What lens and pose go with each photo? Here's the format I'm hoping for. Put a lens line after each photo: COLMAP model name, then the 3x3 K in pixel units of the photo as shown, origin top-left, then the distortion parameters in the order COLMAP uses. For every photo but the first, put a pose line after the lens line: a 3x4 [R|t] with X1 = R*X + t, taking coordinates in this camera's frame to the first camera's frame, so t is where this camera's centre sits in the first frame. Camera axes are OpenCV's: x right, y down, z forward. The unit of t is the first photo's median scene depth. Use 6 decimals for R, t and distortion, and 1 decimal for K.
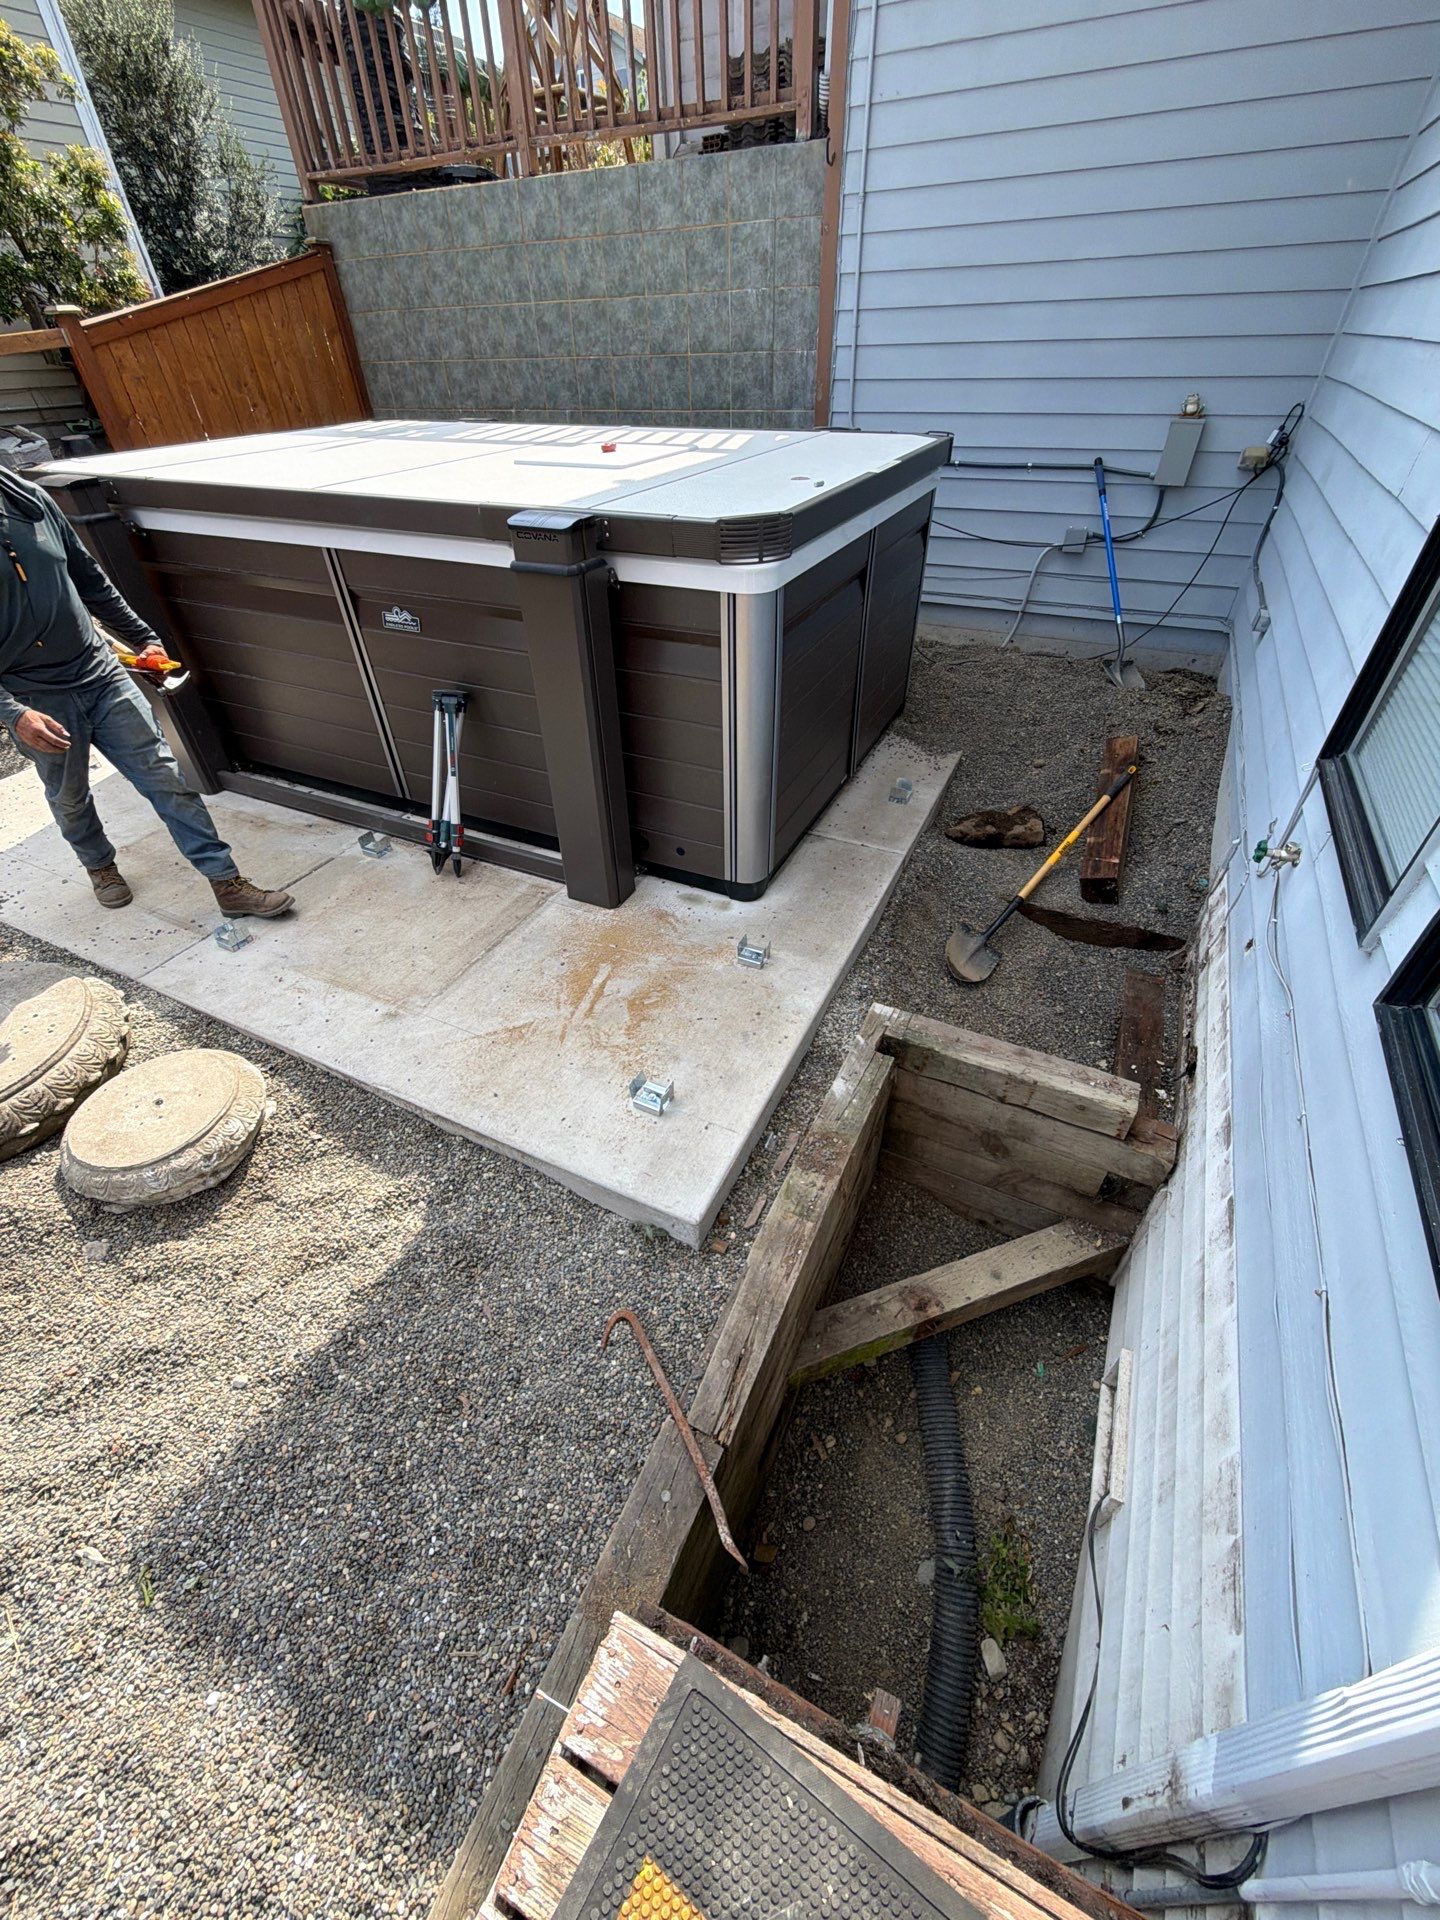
lens RADIAL K [[753.4, 0, 707.7], [0, 753.4, 961.1], [0, 0, 1]] dist [-0.003223, -0.000025]
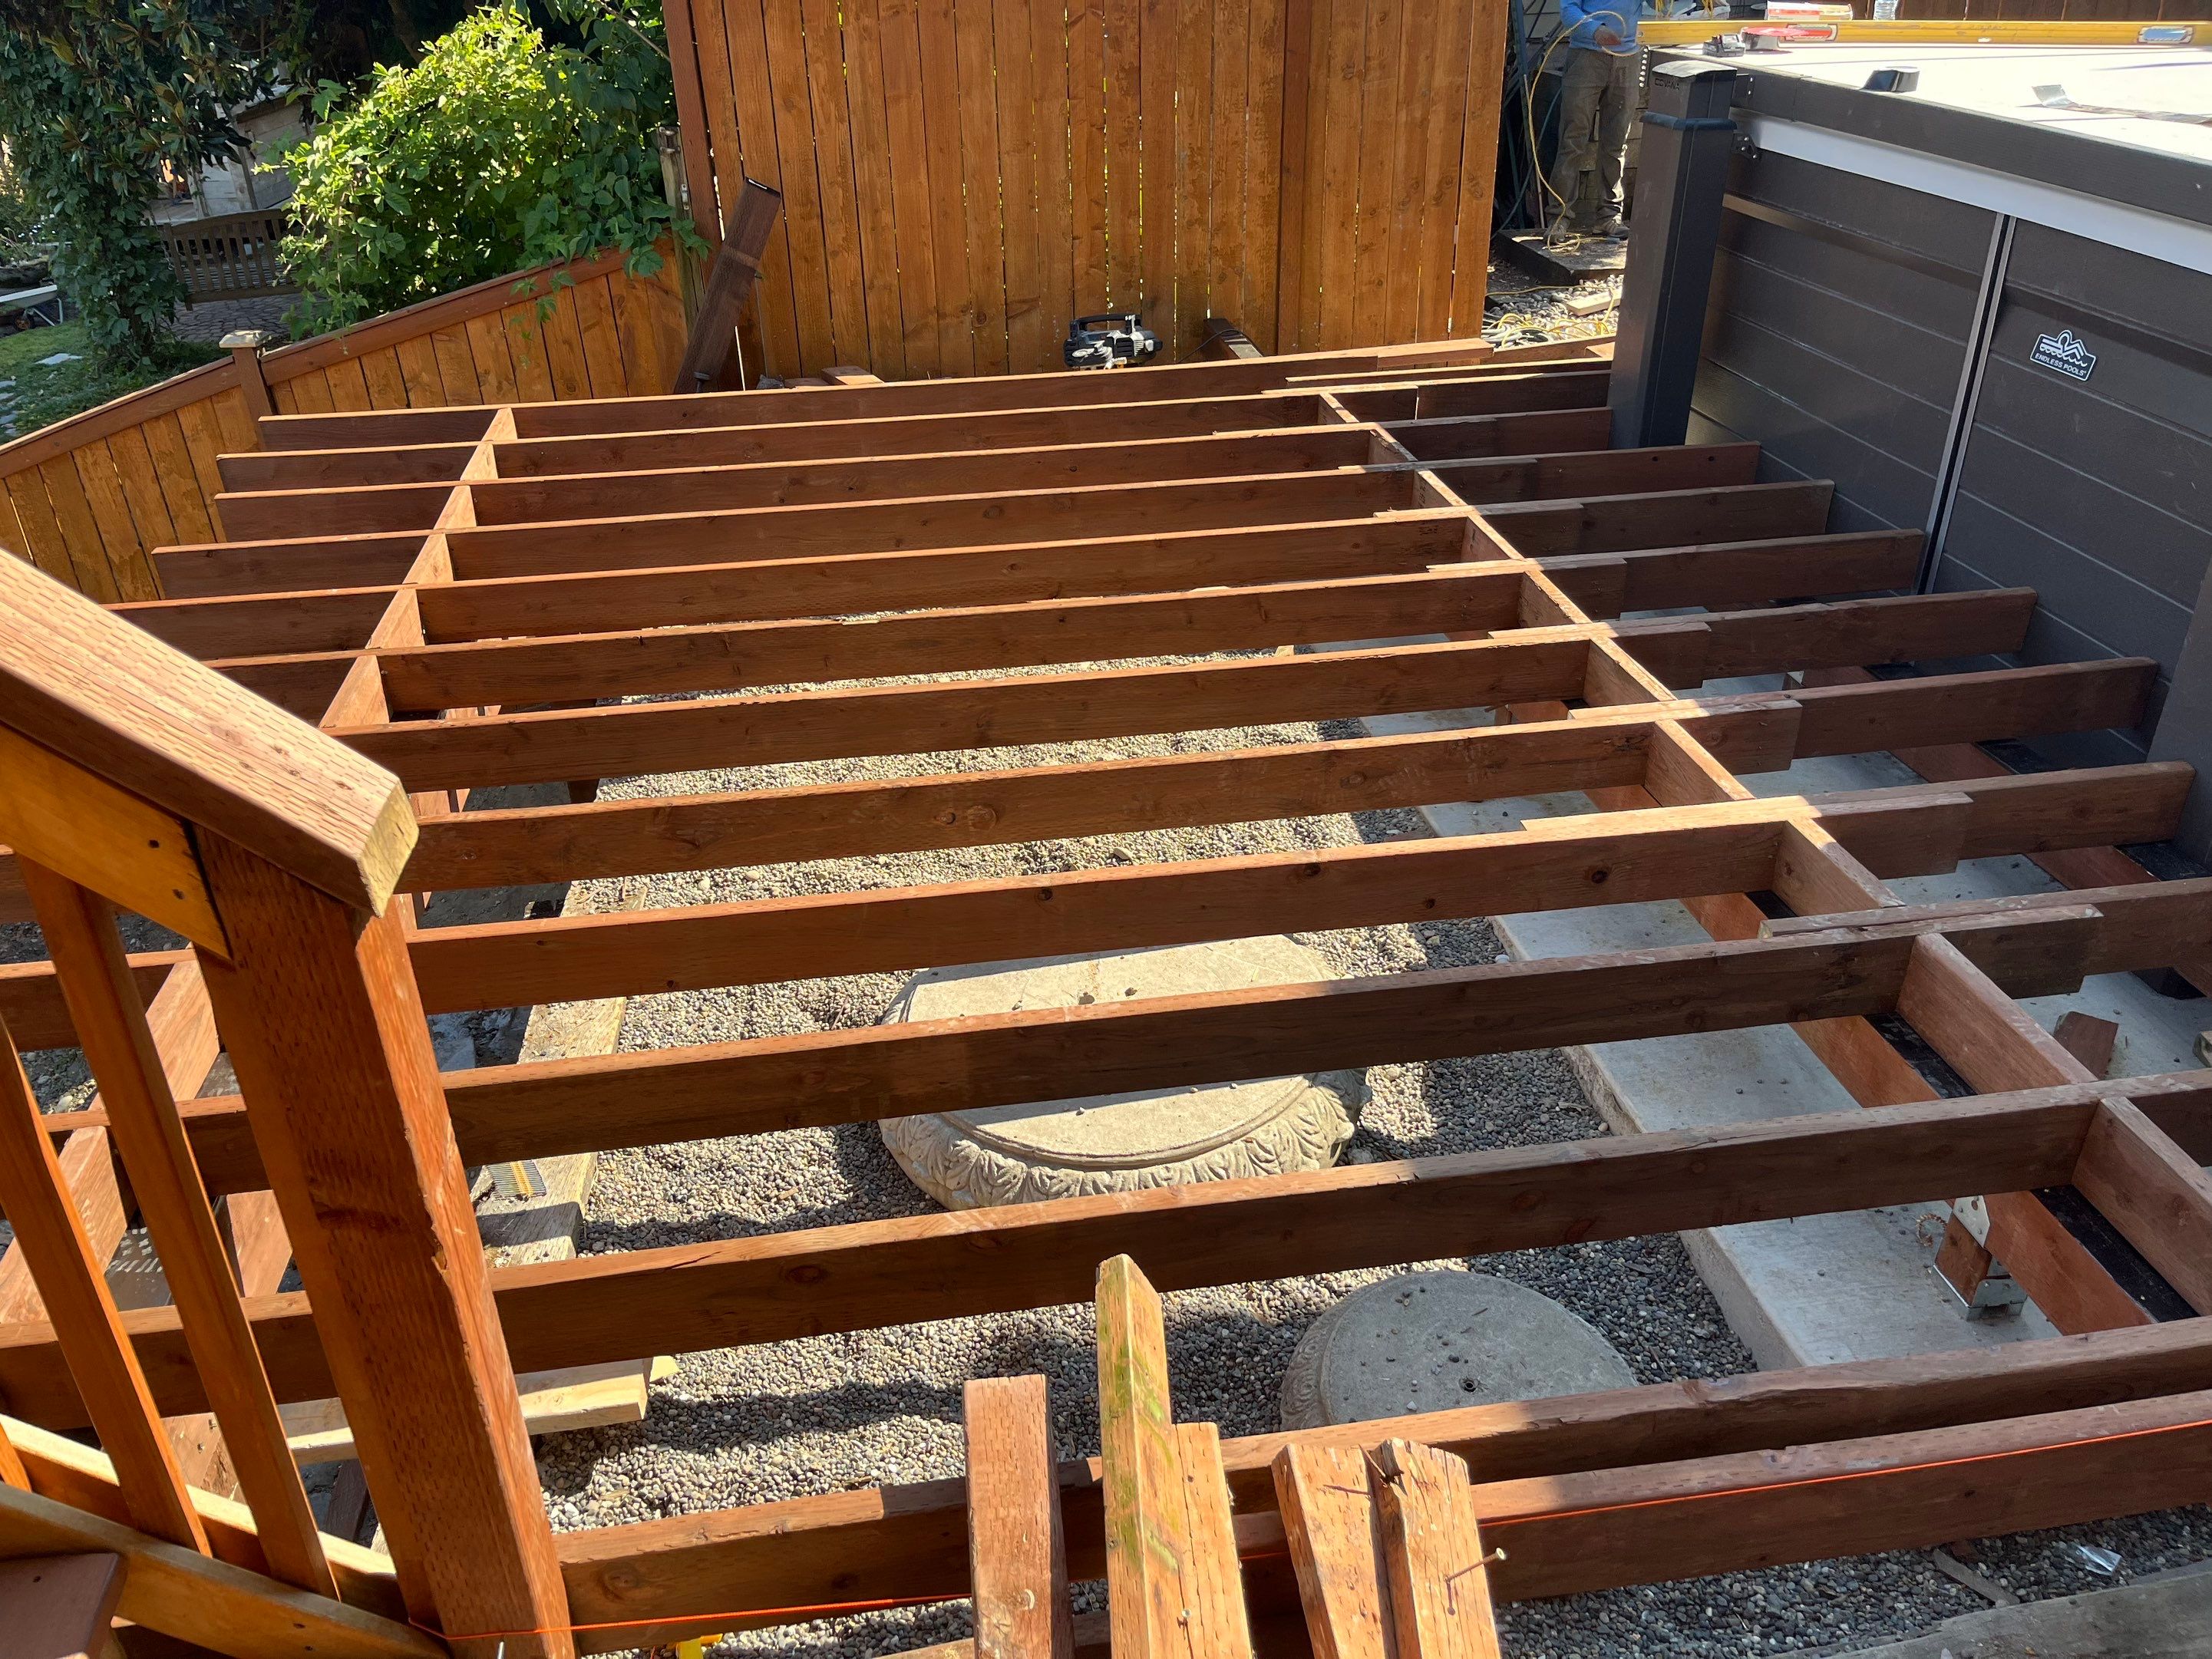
lens RADIAL K [[1655.6, 0, 1100.8], [0, 1655.6, 851.2], [0, 0, 1]] dist [0.031214, -0.011847]
pose [[0.570182, 0.414752, -0.709136, 0.114777], [-0.511754, 0.854578, 0.088340, 0.058123], [0.642651, 0.312534, 0.699516, -0.101248]]
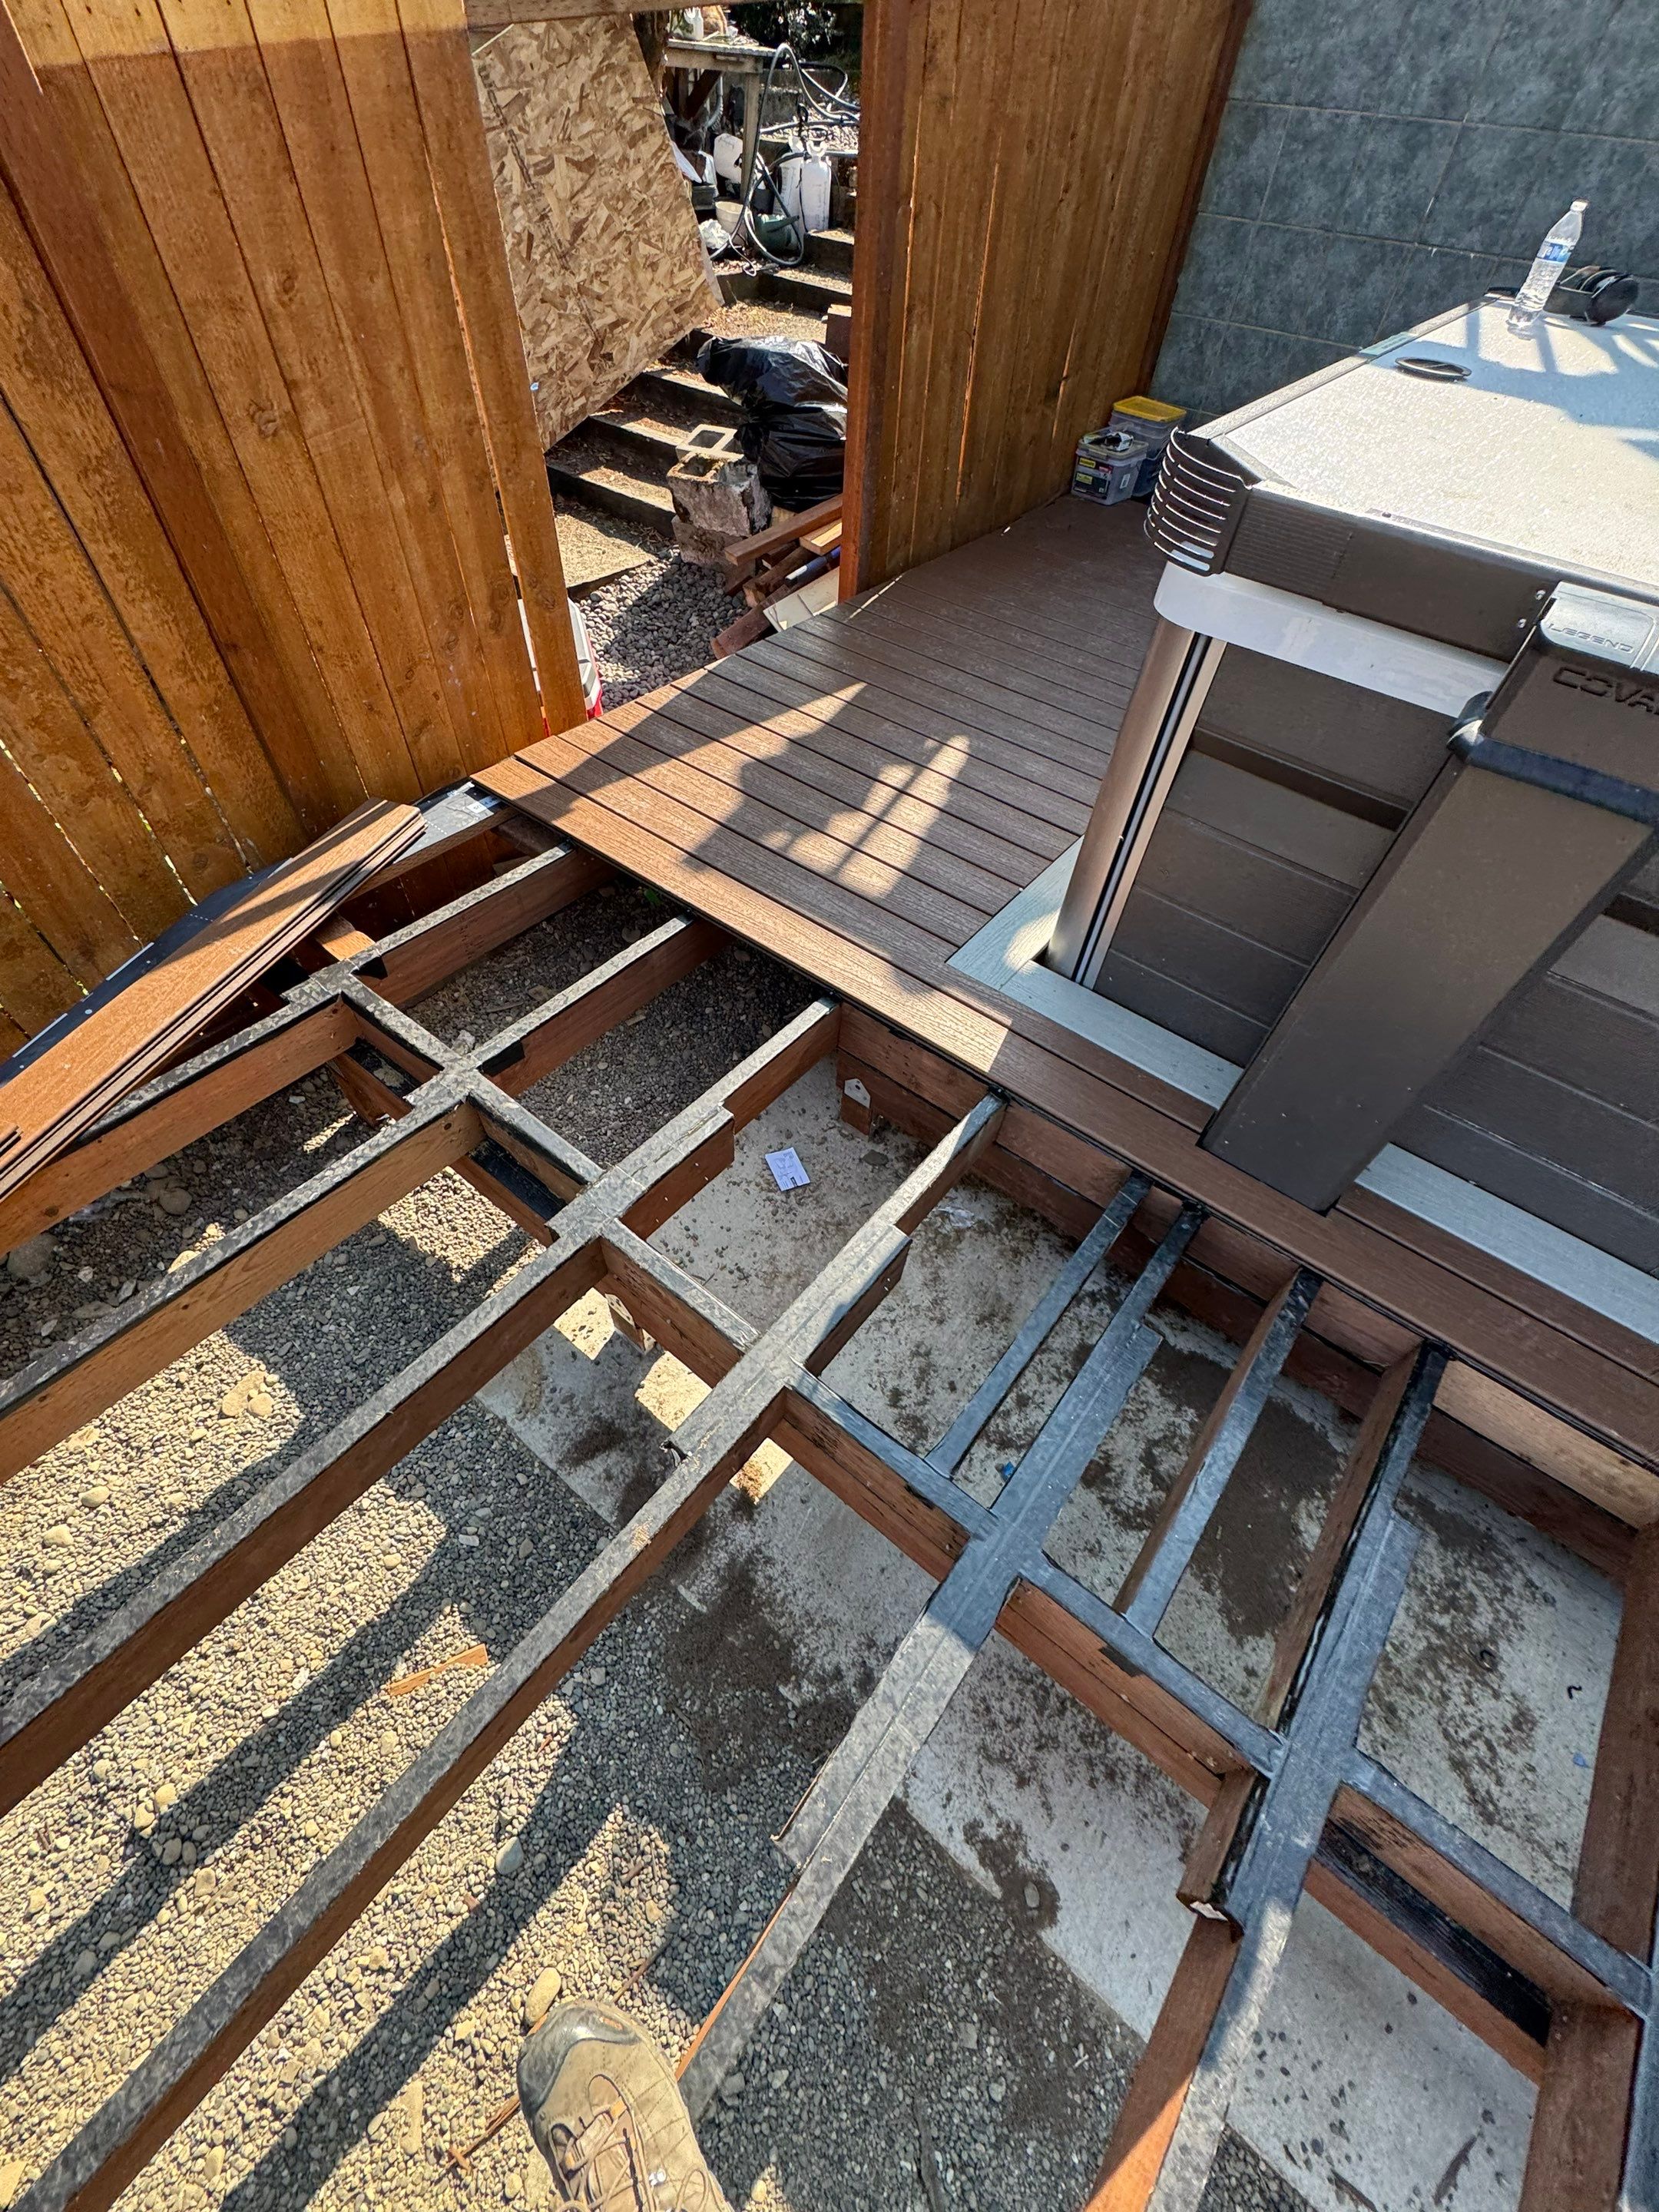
lens RADIAL K [[868.0, 0, 830.1], [0, 868.0, 1112.1], [0, 0, 1]] dist [-0.003223, -0.000025]
pose [[0.974738, 0.209696, -0.076902, -0.643614], [-0.191121, 0.961252, 0.198664, -0.291702], [0.115581, -0.178947, 0.977046, 0.387953]]
